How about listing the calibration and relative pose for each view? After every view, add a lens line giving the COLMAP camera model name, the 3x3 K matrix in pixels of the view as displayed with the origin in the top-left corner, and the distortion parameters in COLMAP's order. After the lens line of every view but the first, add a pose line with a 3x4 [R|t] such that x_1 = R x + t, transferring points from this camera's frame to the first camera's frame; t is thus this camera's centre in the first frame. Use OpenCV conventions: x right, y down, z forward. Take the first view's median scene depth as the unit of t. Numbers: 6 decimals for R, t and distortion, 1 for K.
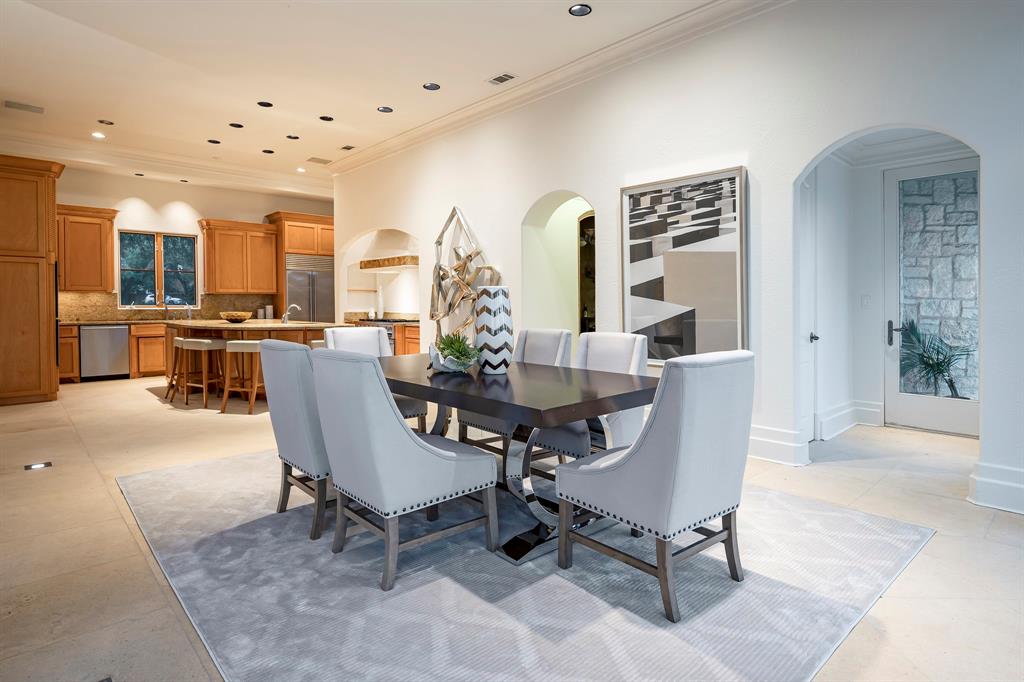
lens RADIAL K [[574.7, 0, 566.6], [0, 574.7, 308.8], [0, 0, 1]] dist [-0.001462, -0.000408]
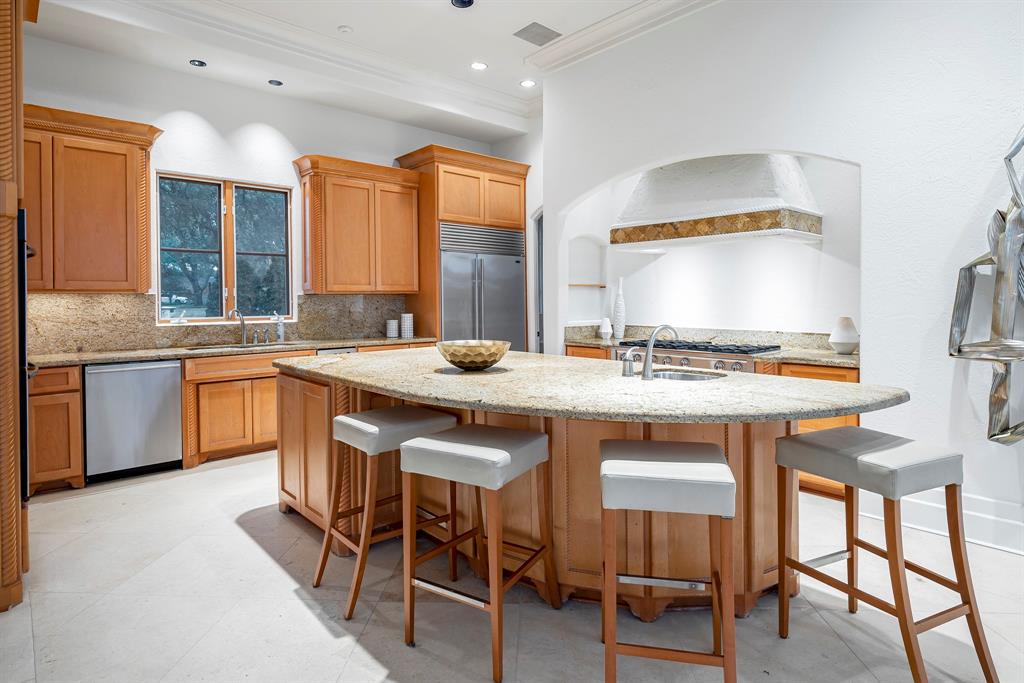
lens RADIAL K [[546.5, 0, 514.9], [0, 546.5, 297.4], [0, 0, 1]] dist [-0.003344, -0.000164]
pose [[0.999436, -0.007753, -0.032668, -0.429527], [0.007388, 0.999909, -0.011253, -0.016450], [0.032753, 0.011005, 0.999403, 0.504459]]
